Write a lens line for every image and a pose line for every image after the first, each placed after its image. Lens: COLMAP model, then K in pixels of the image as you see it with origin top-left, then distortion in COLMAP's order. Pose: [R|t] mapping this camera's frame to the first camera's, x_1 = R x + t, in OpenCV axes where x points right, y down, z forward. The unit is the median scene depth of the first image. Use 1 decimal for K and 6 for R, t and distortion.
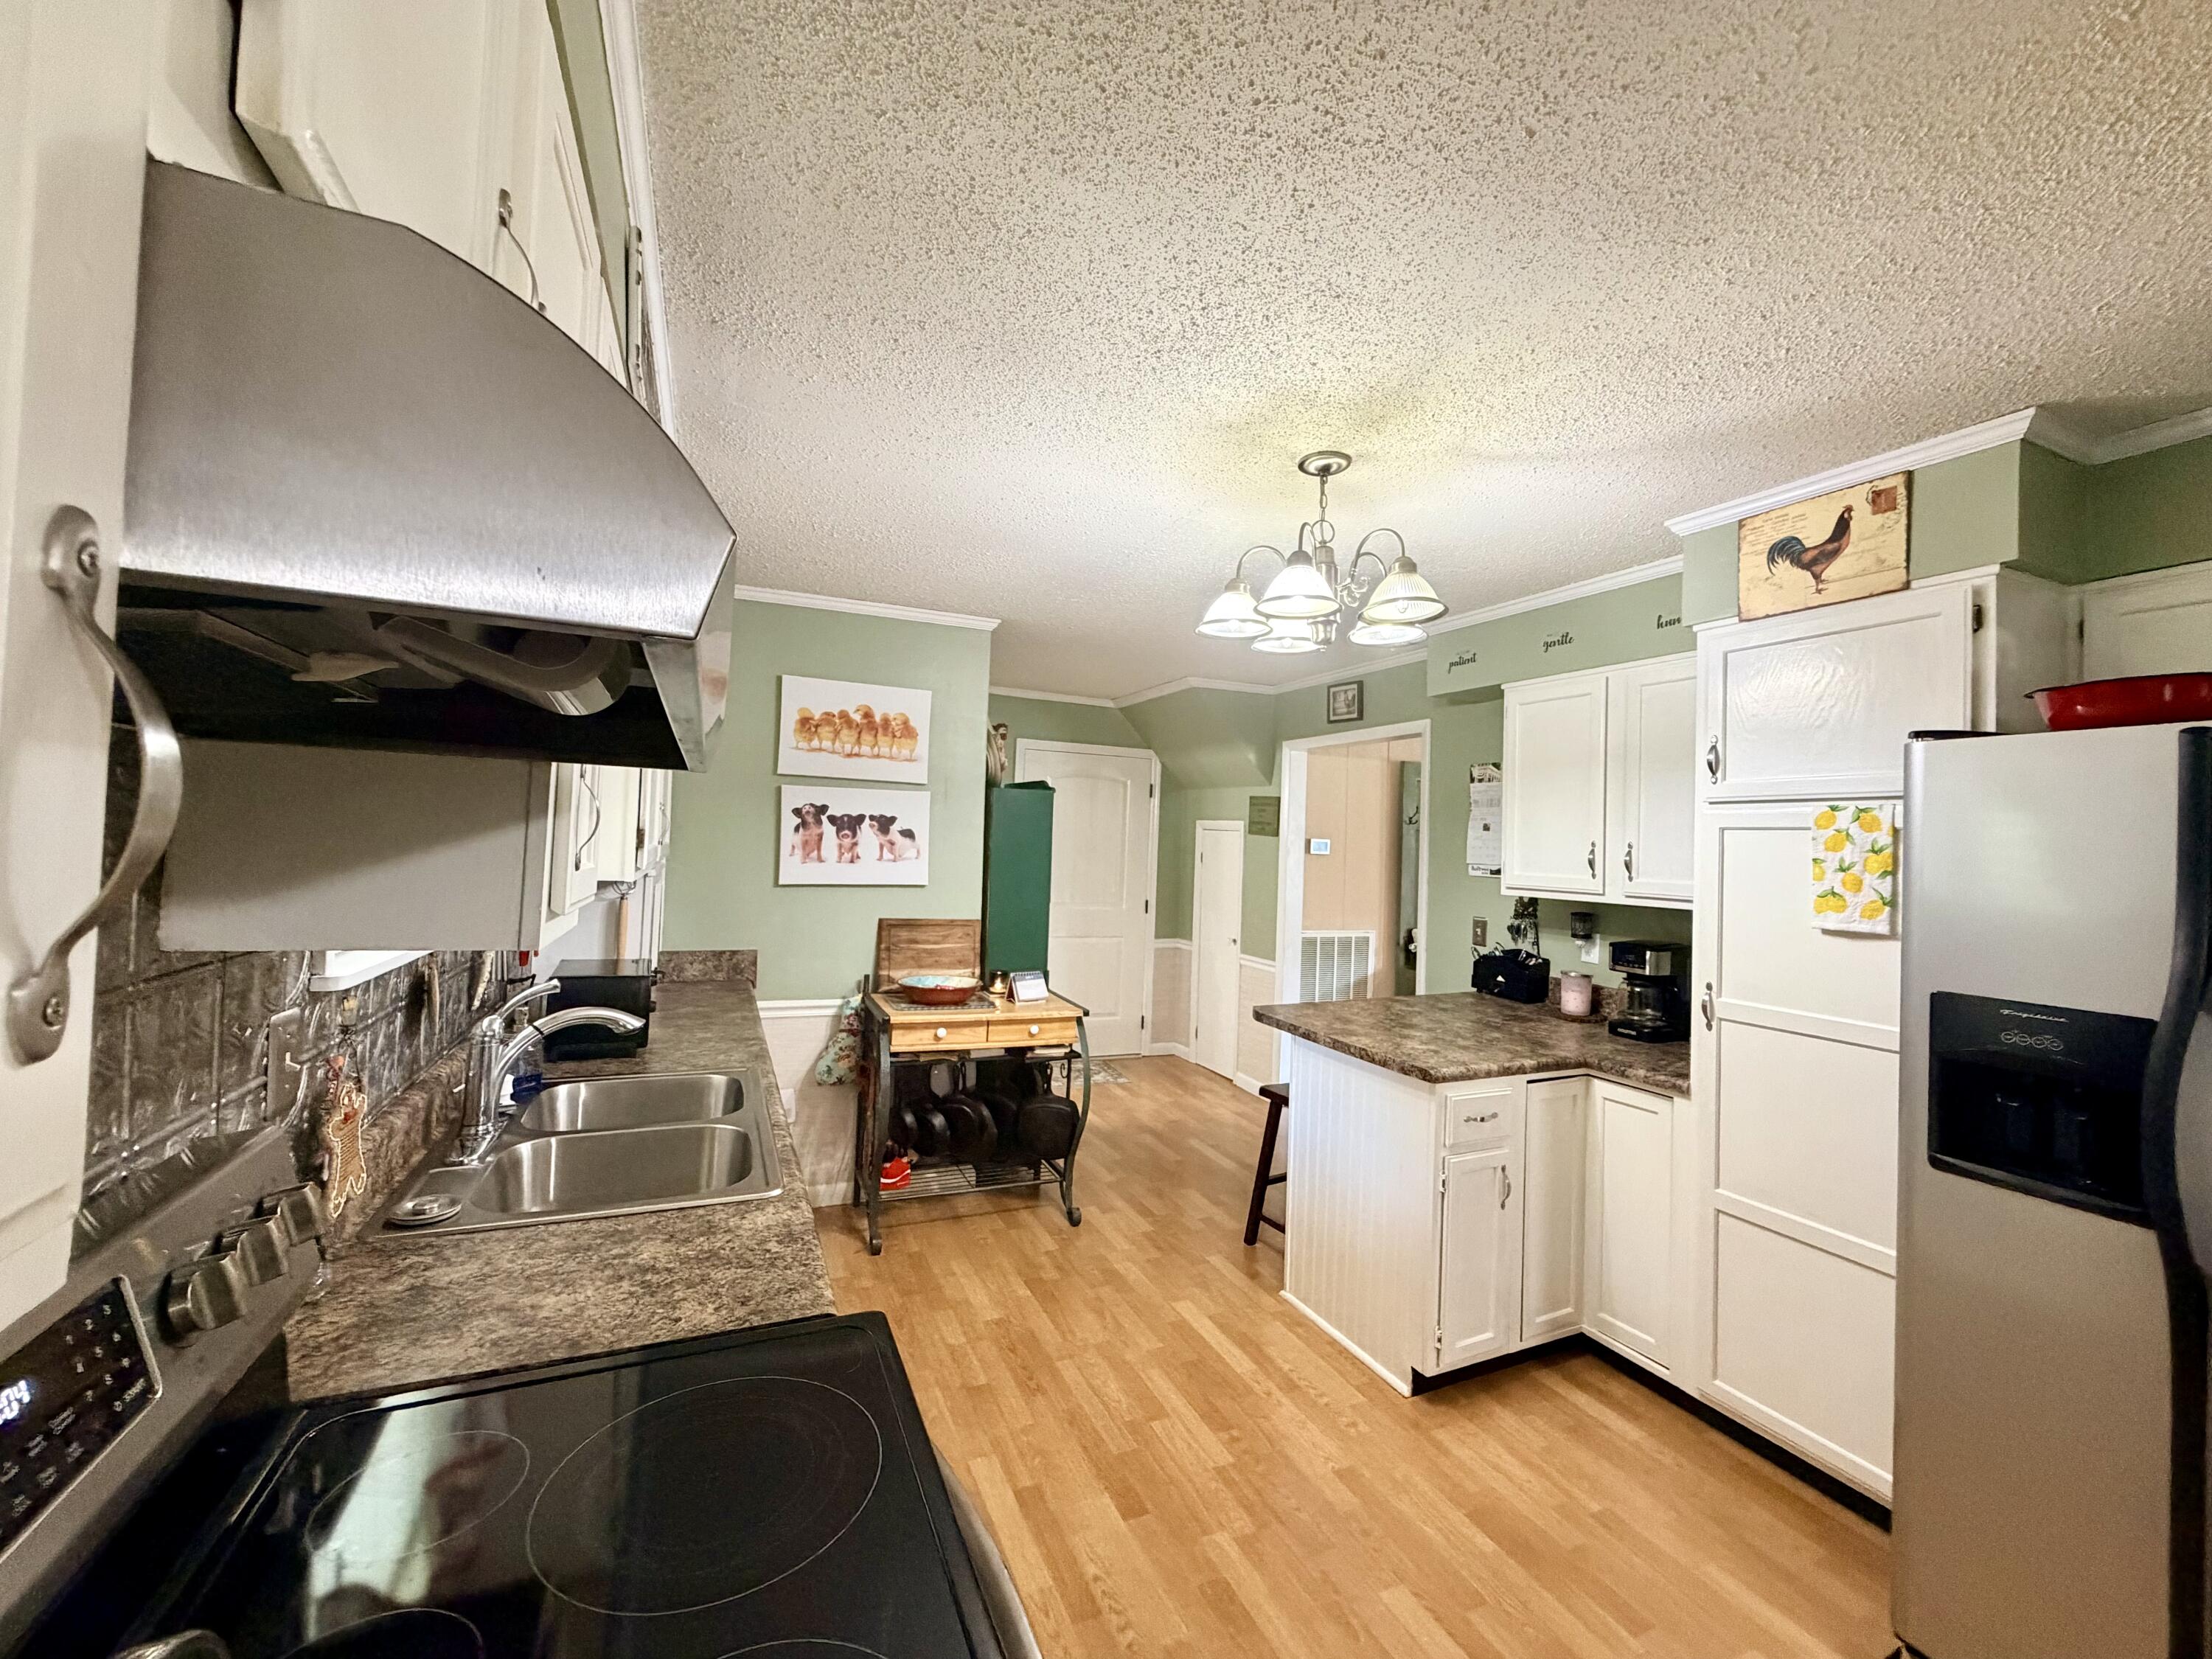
lens RADIAL K [[885.9, 0, 1097.6], [0, 885.9, 826.7], [0, 0, 1]] dist [0.000574, 0.000448]
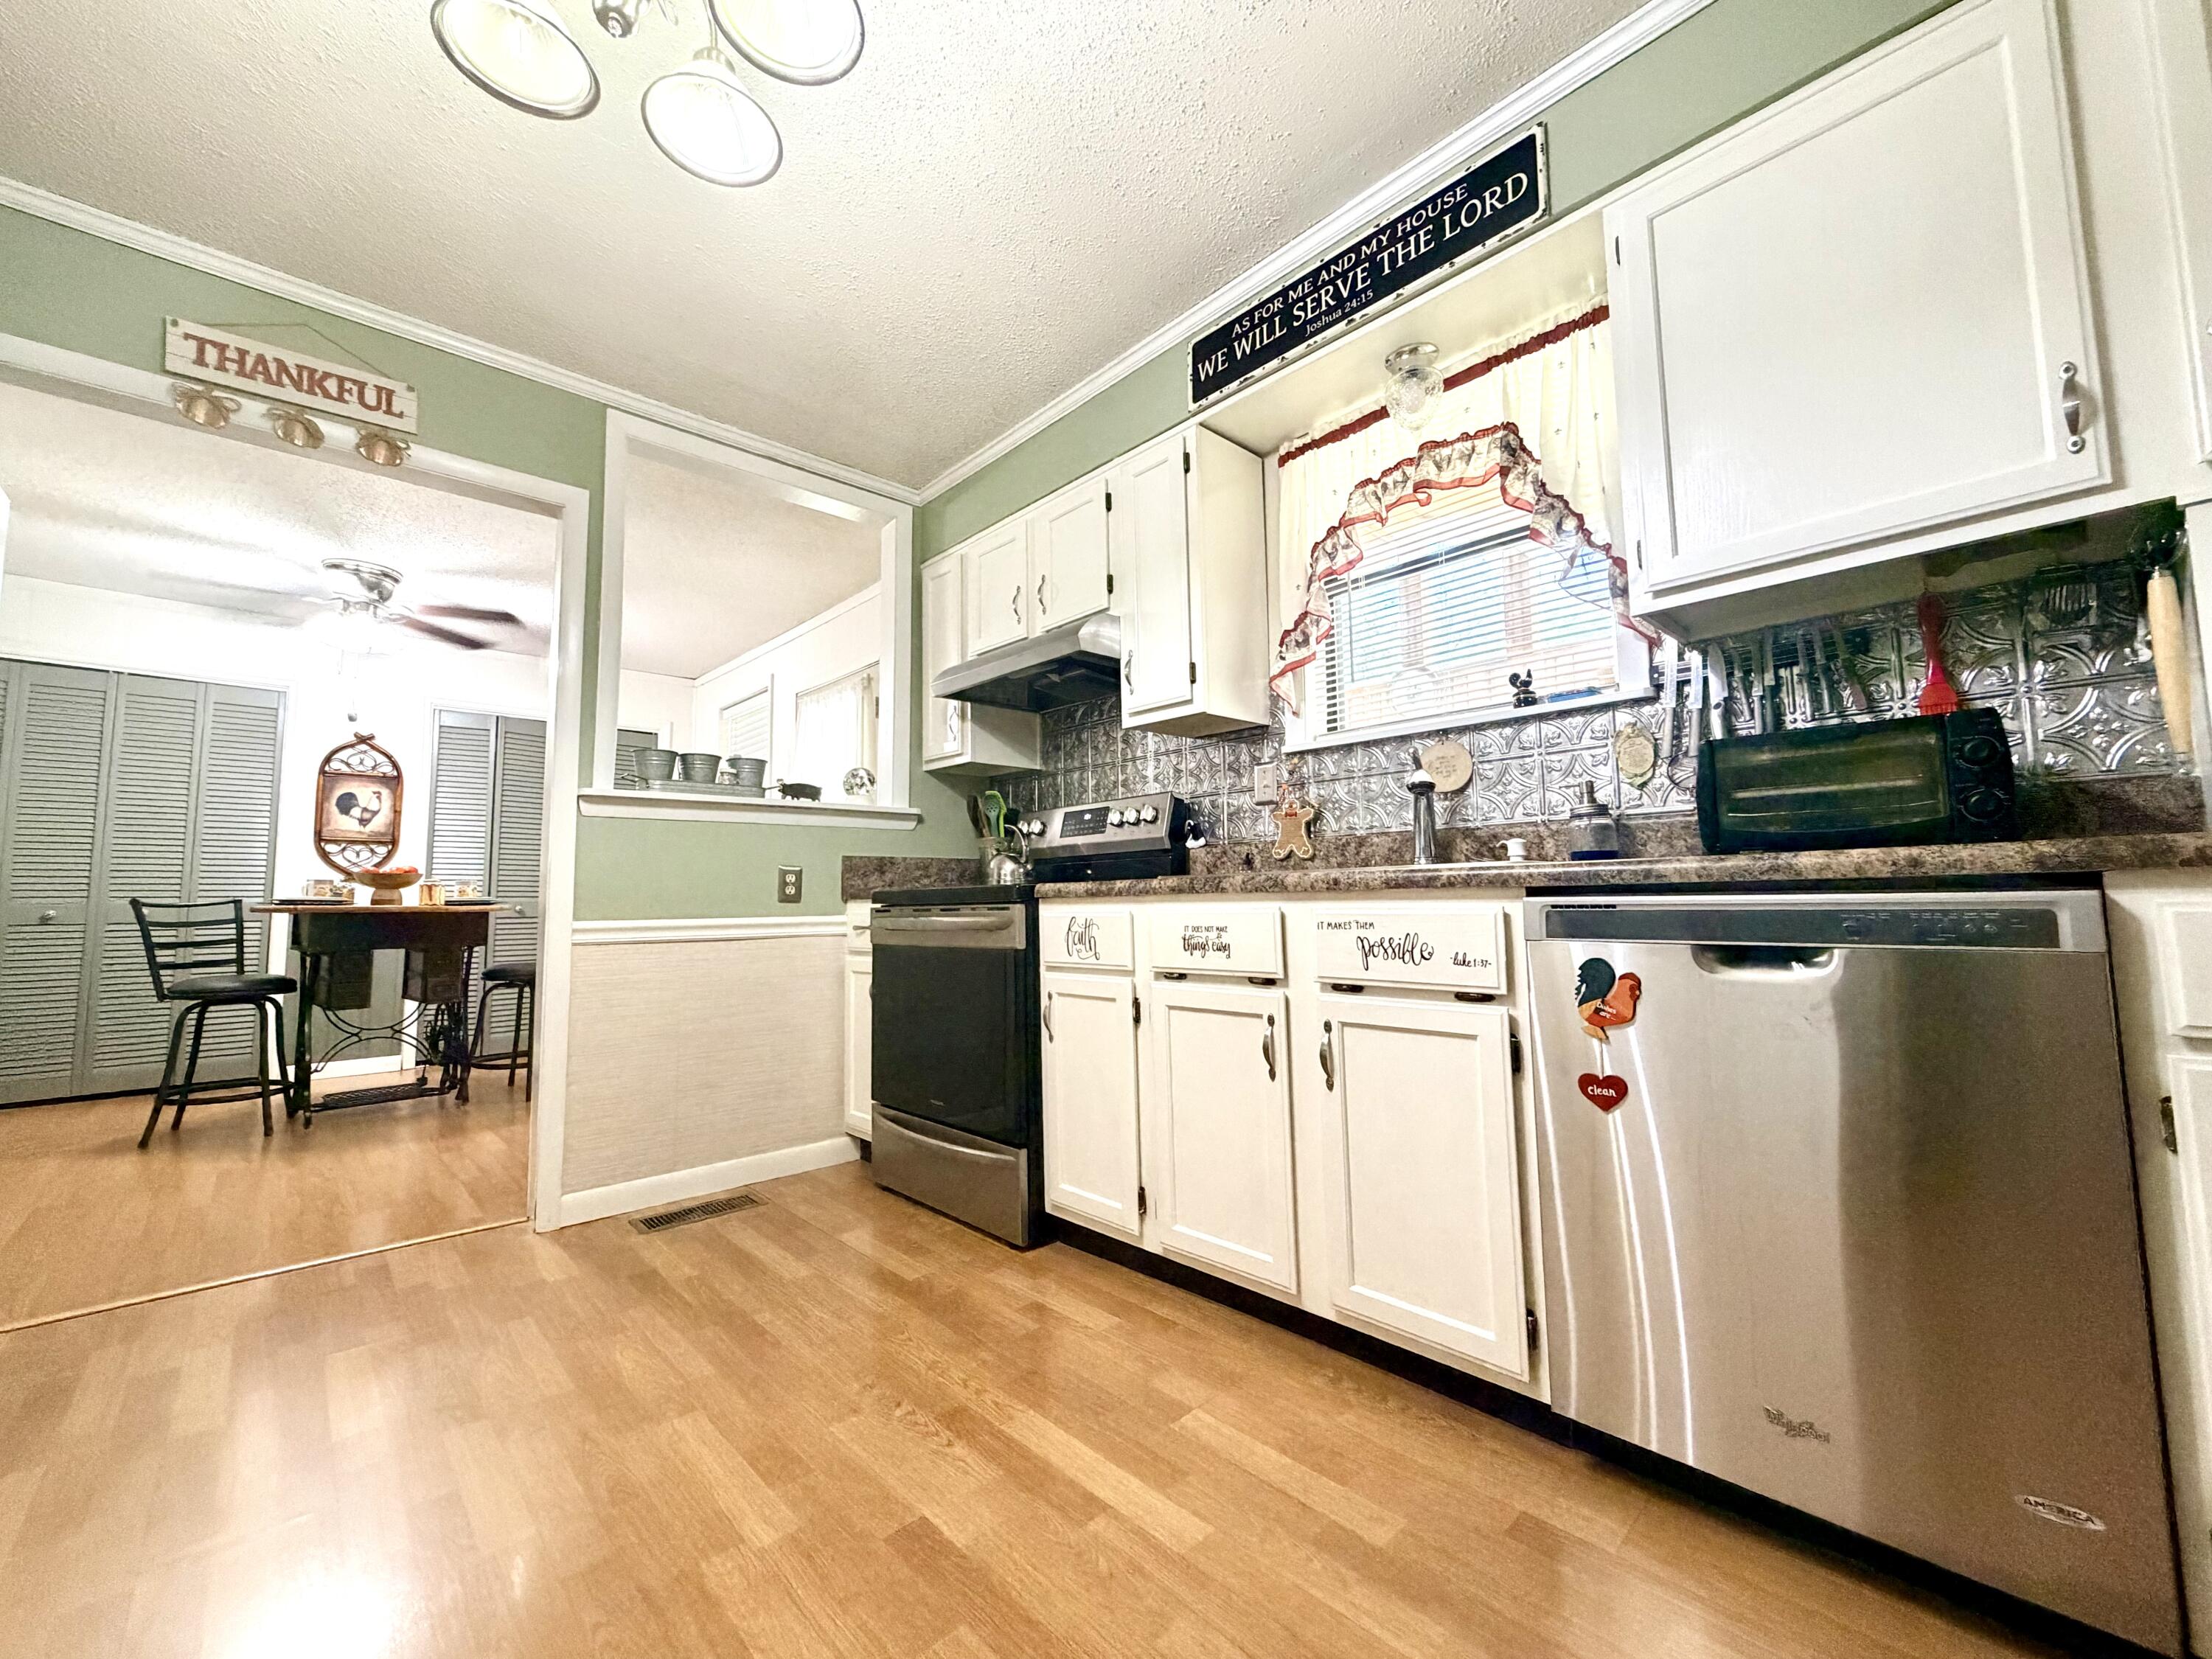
lens RADIAL K [[885.9, 0, 1103.7], [0, 885.9, 827.4], [0, 0, 1]] dist [0.000574, 0.000448]
pose [[-0.945514, -0.048334, -0.321975, 0.076494], [-0.013292, 0.993825, -0.110158, 0.200459], [0.325311, -0.099877, -0.940318, 0.946506]]
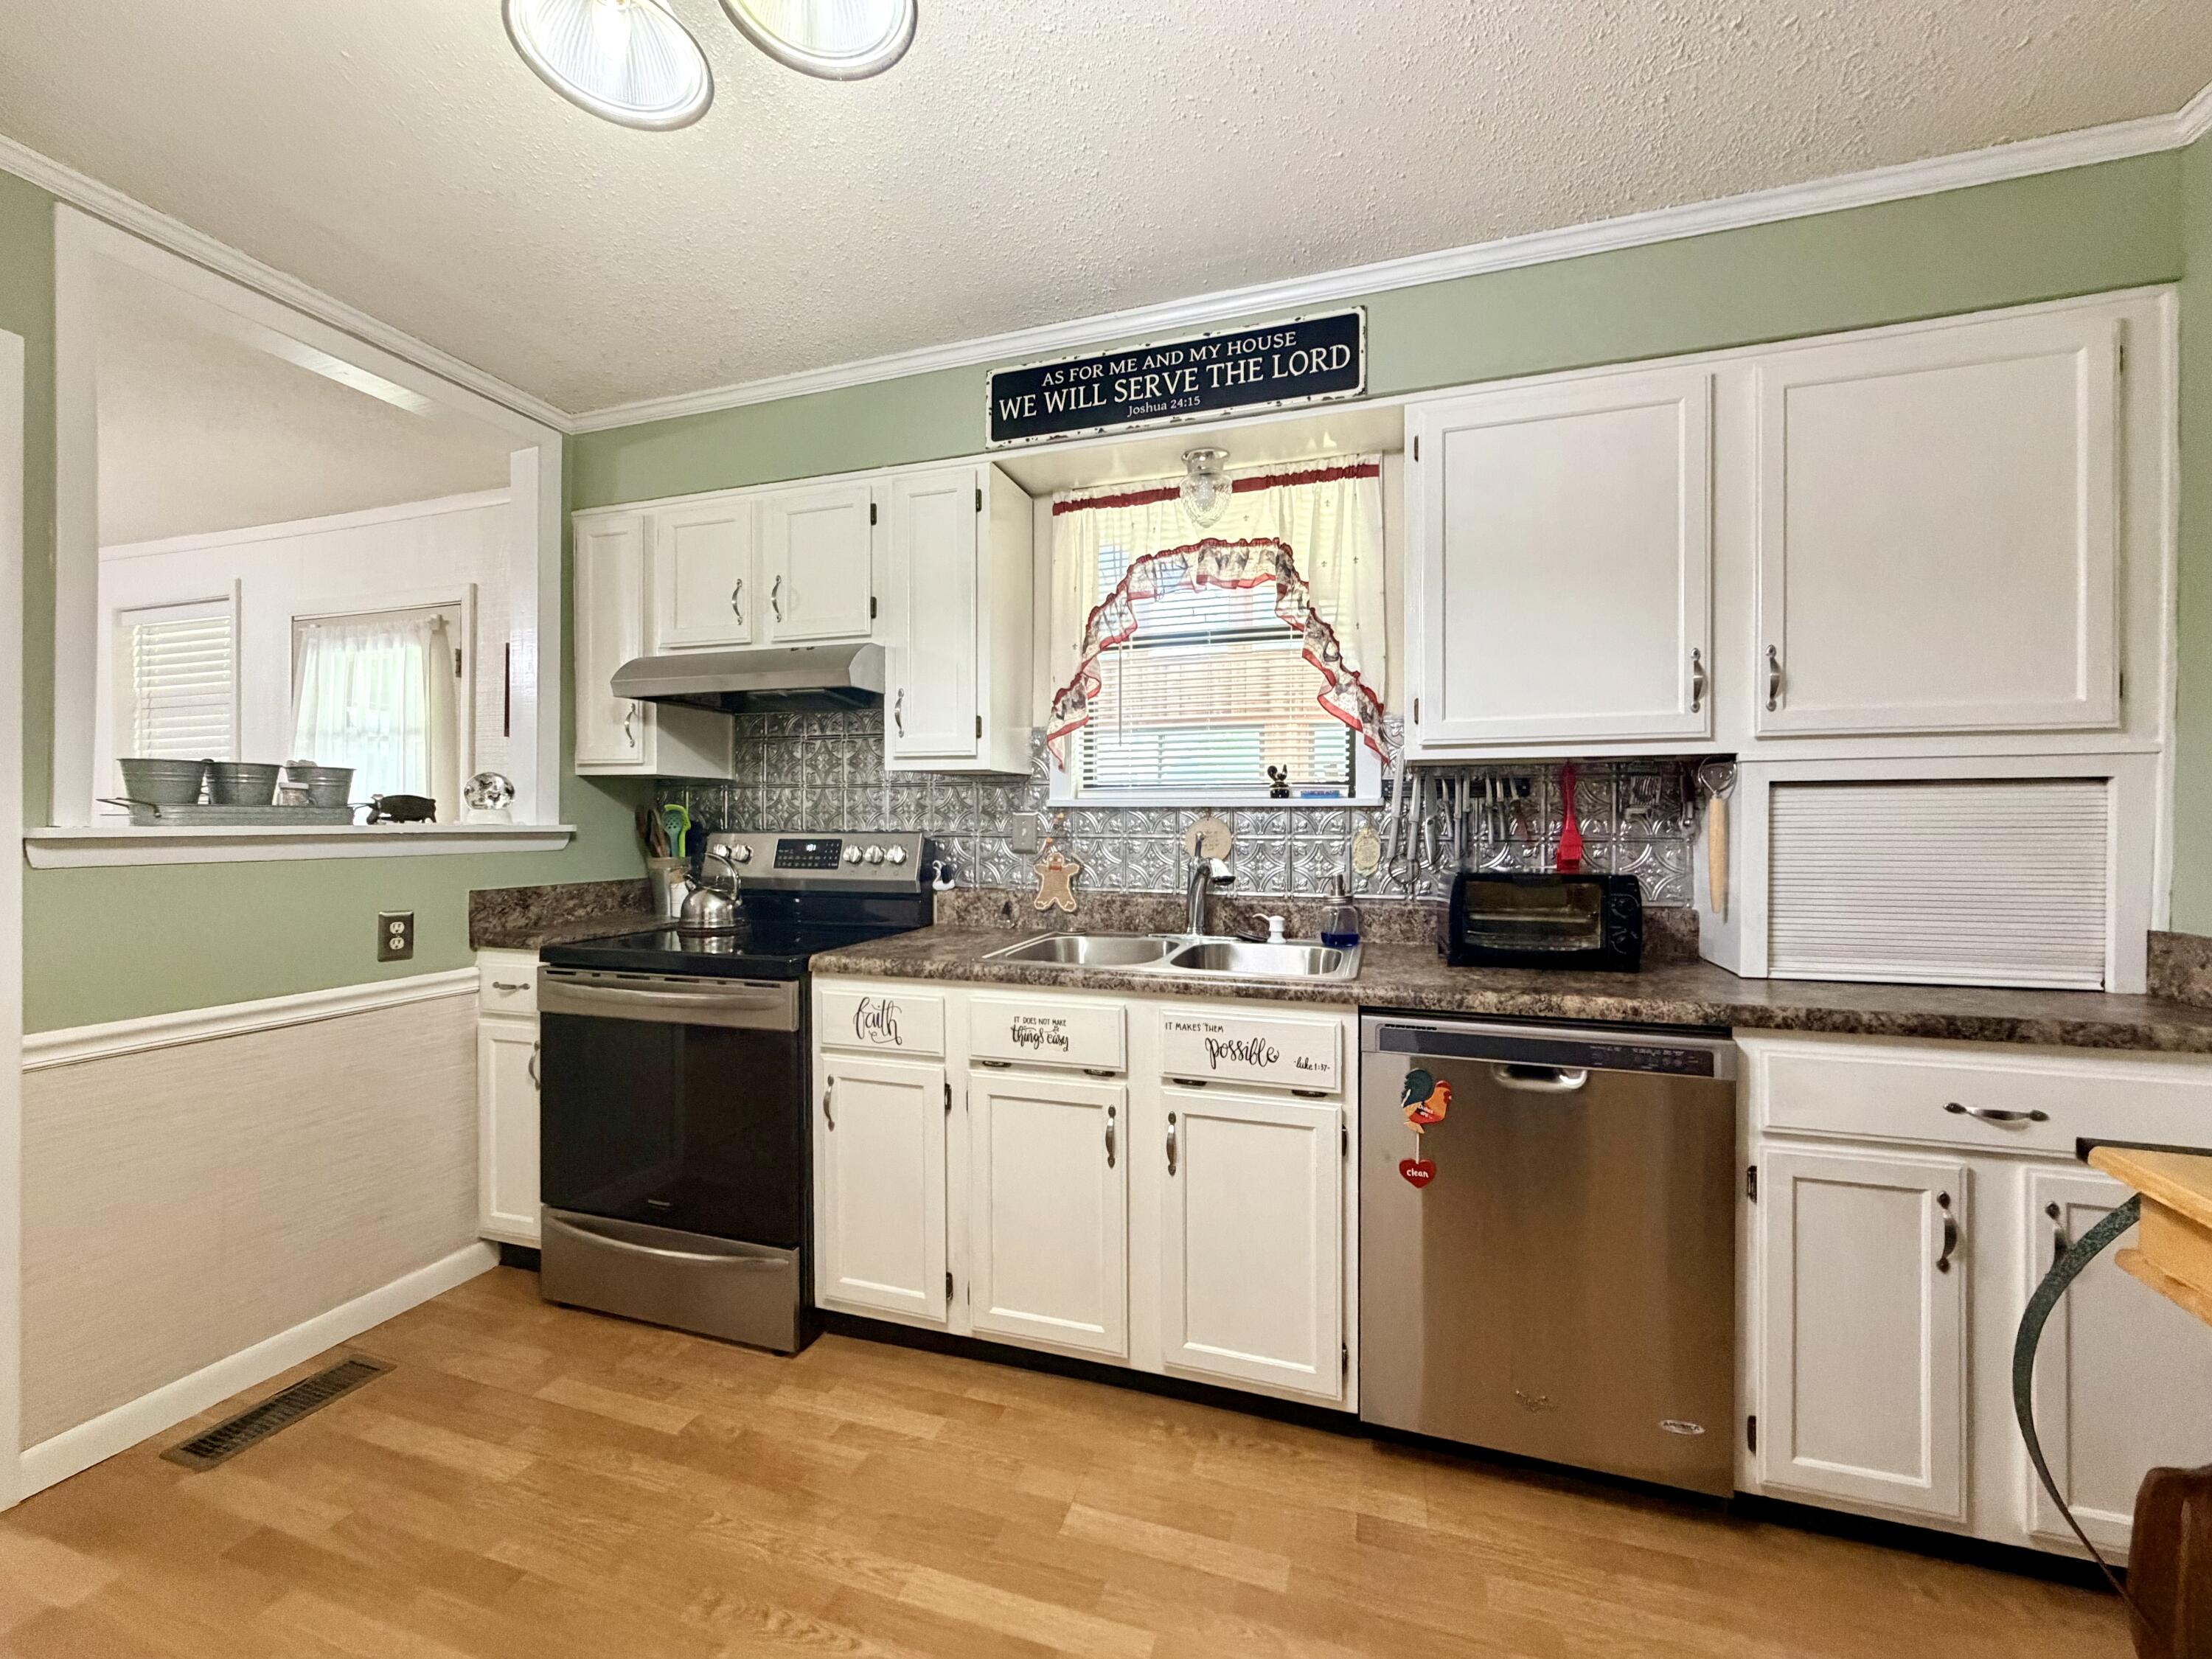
lens RADIAL K [[885.9, 0, 1106.1], [0, 885.9, 826.9], [0, 0, 1]] dist [0.000574, 0.000448]
pose [[-0.667310, -0.033930, -0.744007, 0.219179], [-0.013524, 0.999349, -0.033445, 0.102111], [0.744657, -0.012256, -0.667334, 0.848859]]
